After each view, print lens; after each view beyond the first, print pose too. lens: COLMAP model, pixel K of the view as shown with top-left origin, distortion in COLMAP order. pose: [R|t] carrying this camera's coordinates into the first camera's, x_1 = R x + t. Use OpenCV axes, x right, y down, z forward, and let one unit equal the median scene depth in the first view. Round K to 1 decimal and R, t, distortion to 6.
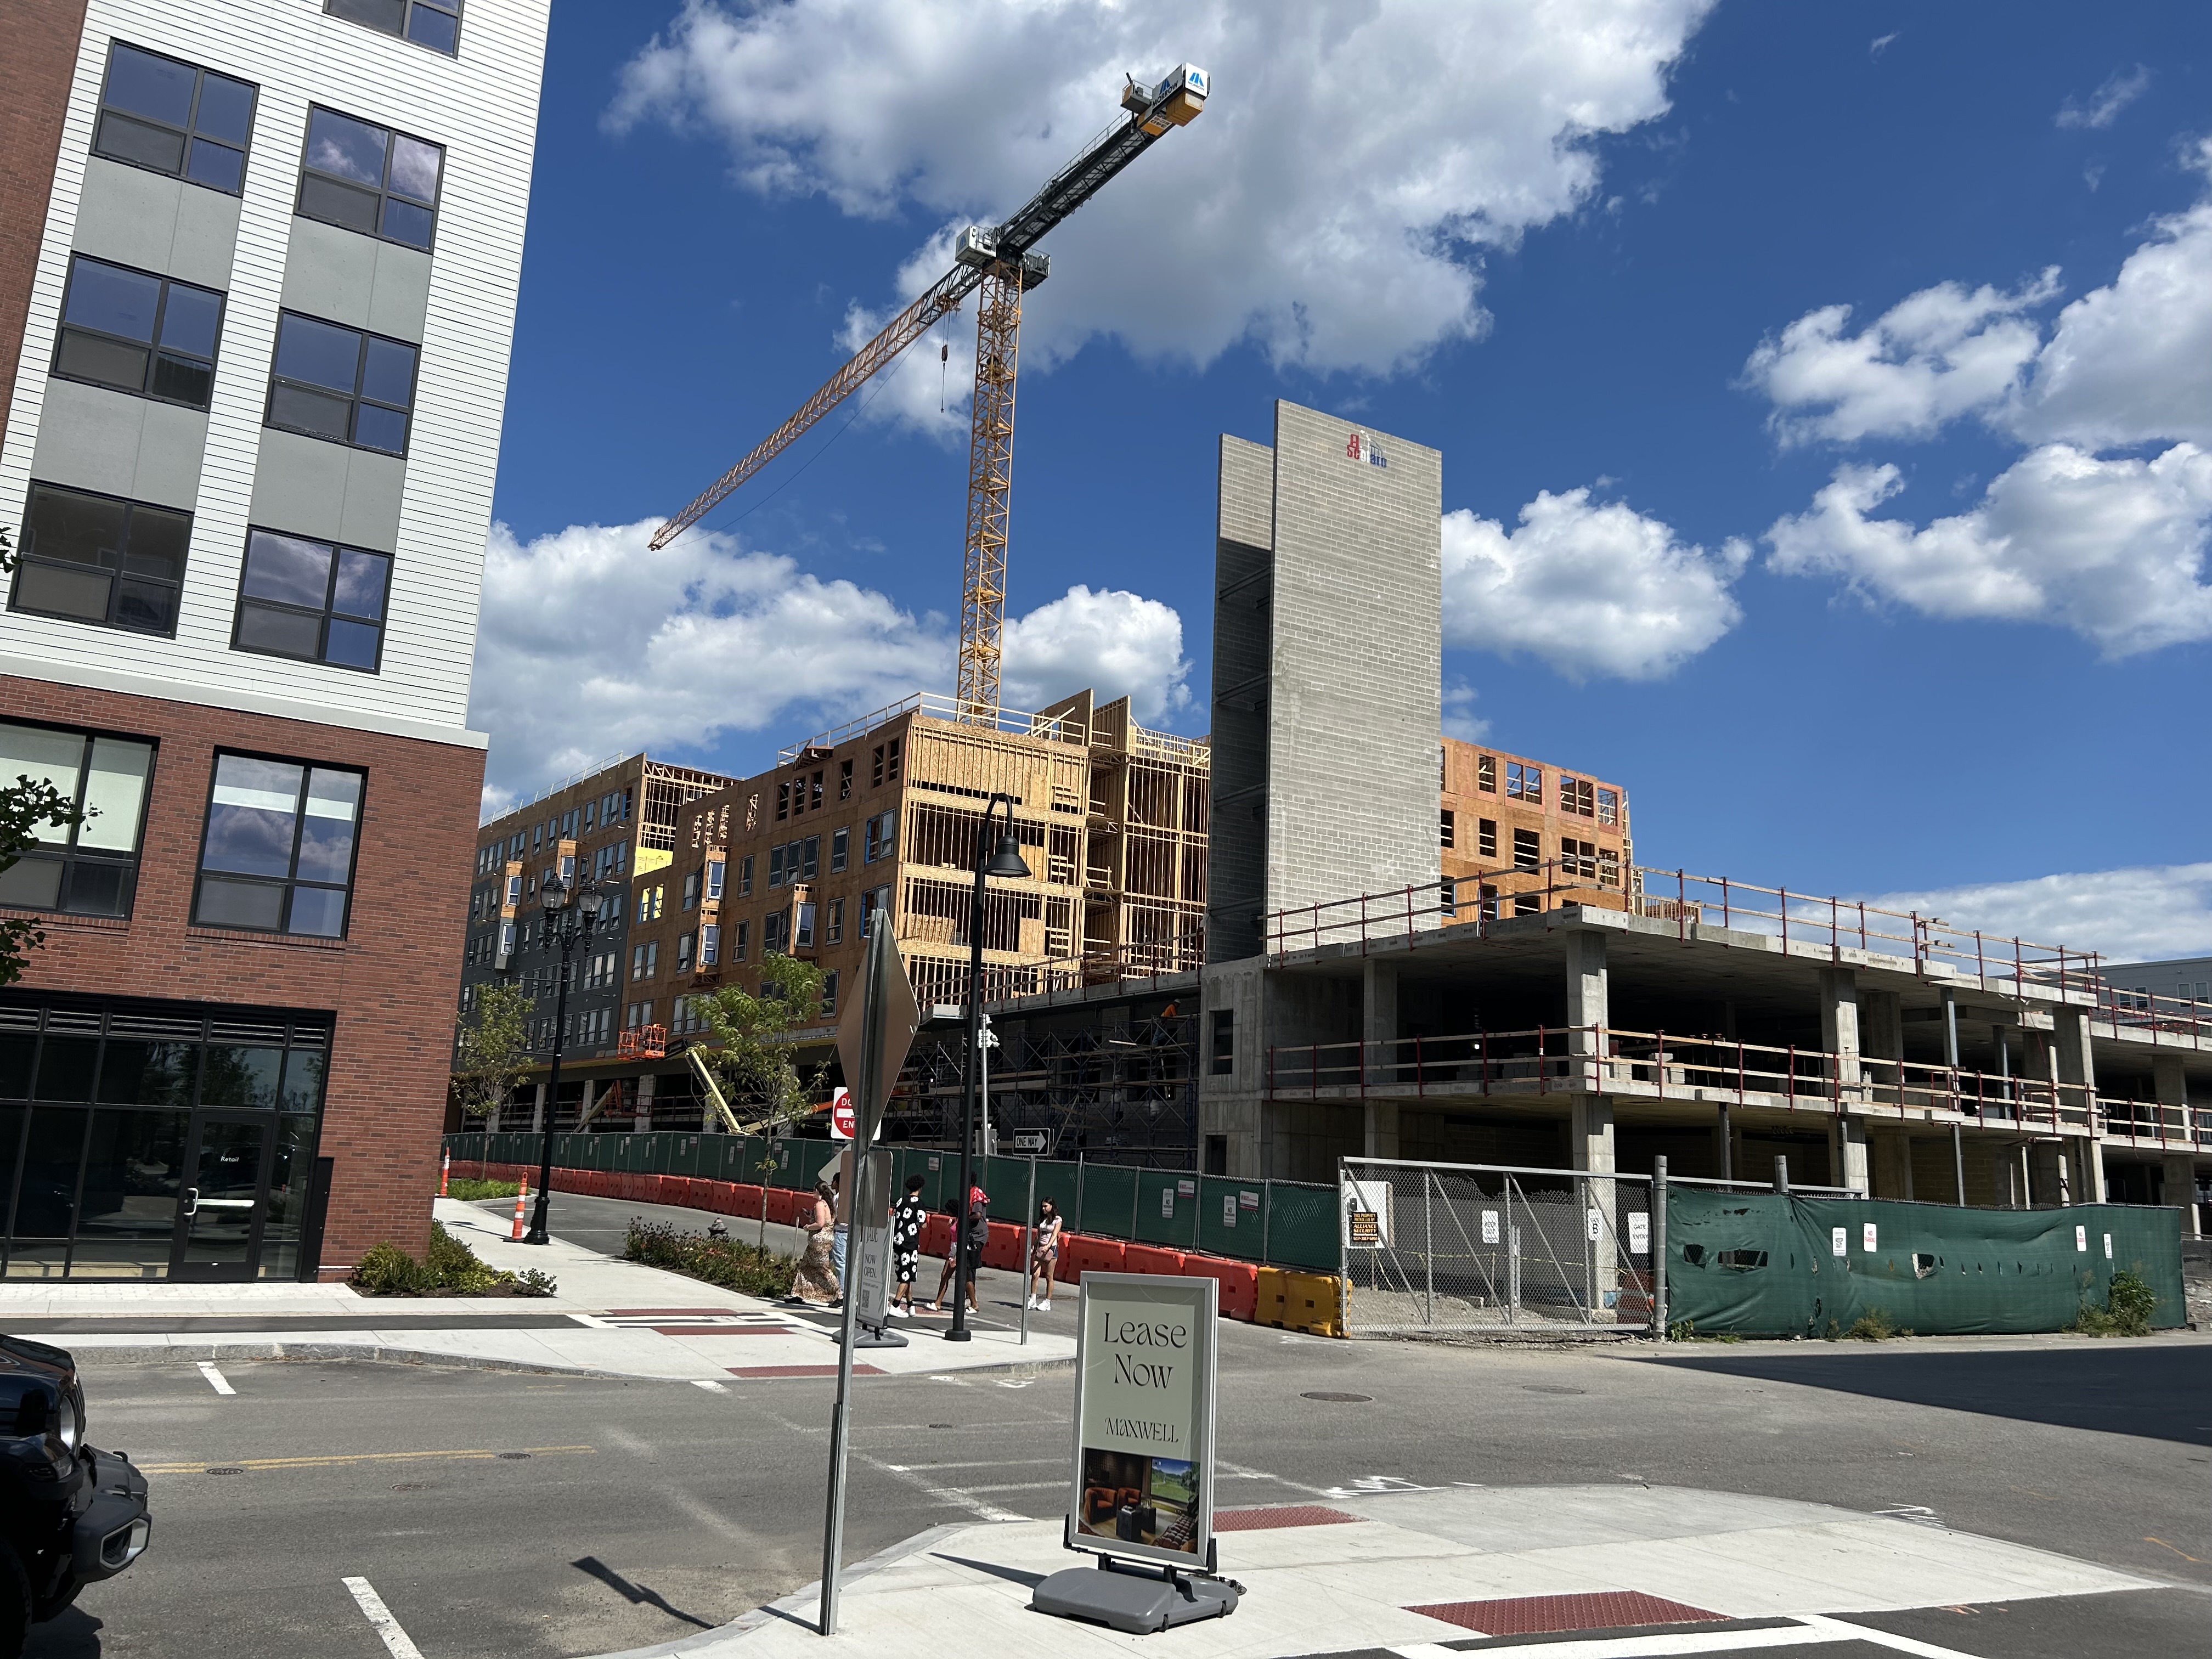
lens RADIAL K [[1654.1, 0, 1114.0], [0, 1654.1, 867.7], [0, 0, 1]] dist [0.068856, -0.002510]
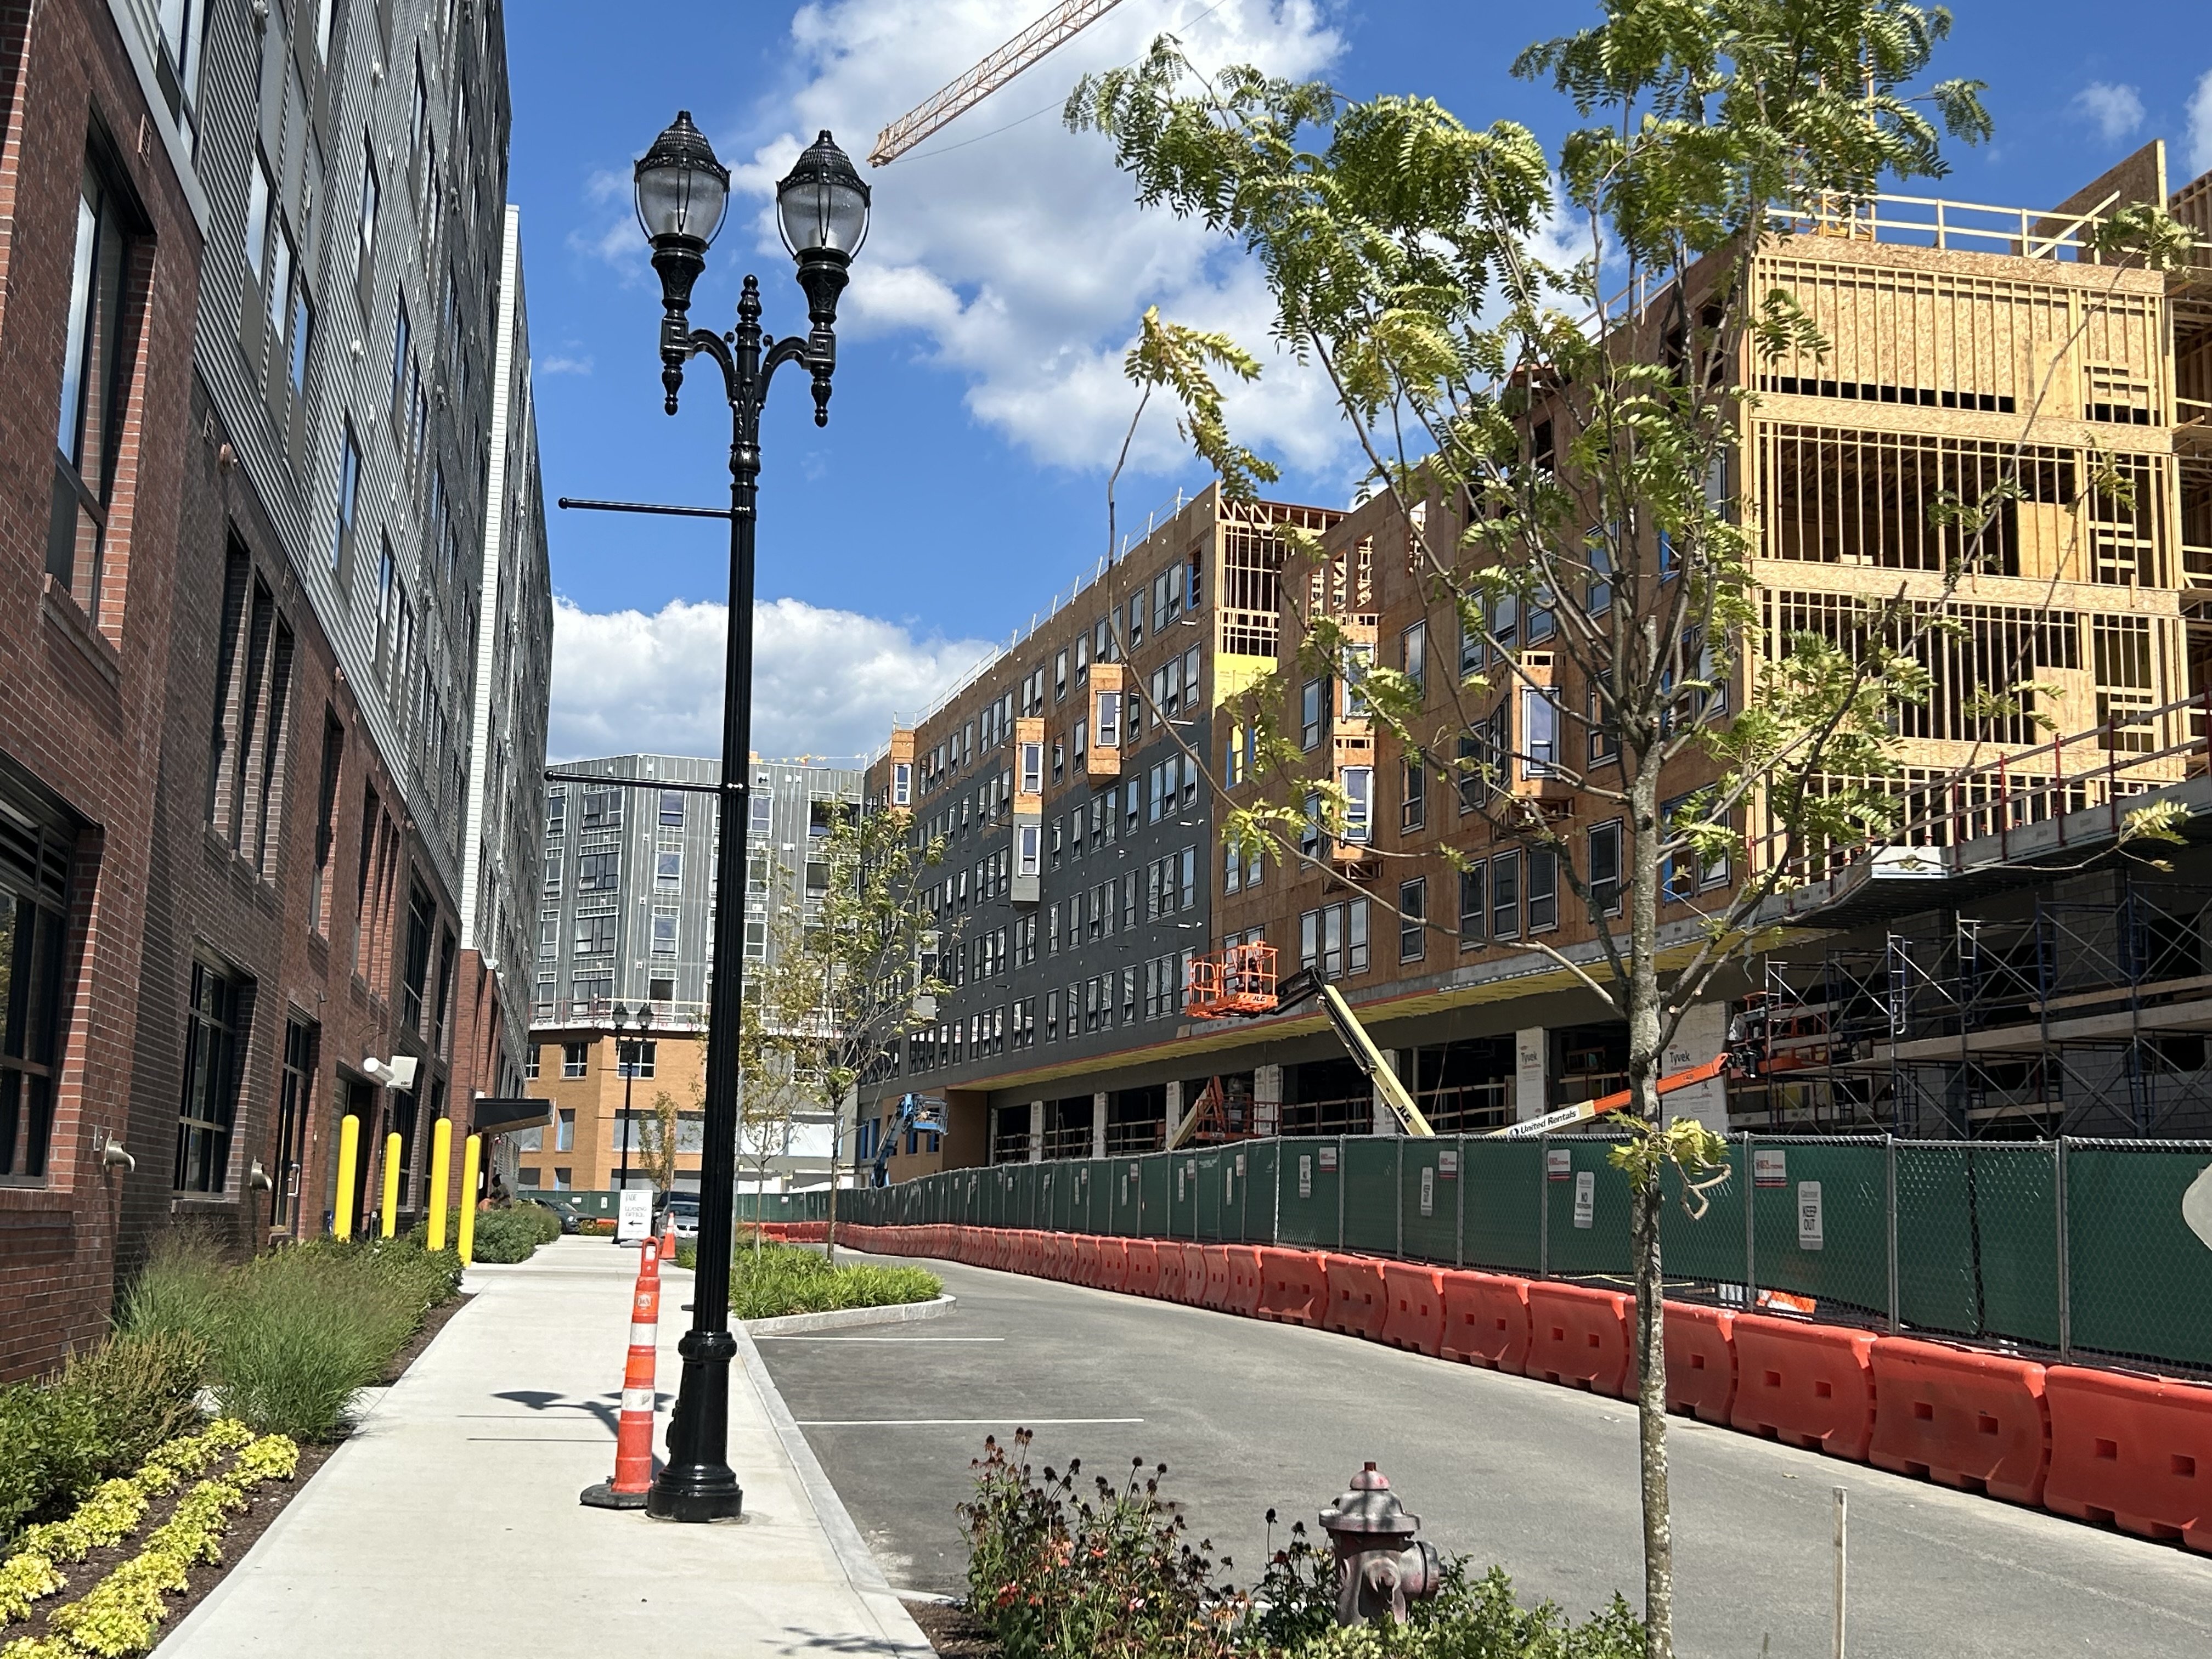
lens RADIAL K [[2303.6, 0, 1099.4], [0, 2303.6, 826.9], [0, 0, 1]] dist [0.227820, -0.416641]
pose [[0.933811, -0.078668, -0.349012, -0.071282], [0.079396, 0.996768, -0.012244, 0.059402], [0.348847, -0.016276, 0.937038, 0.315672]]
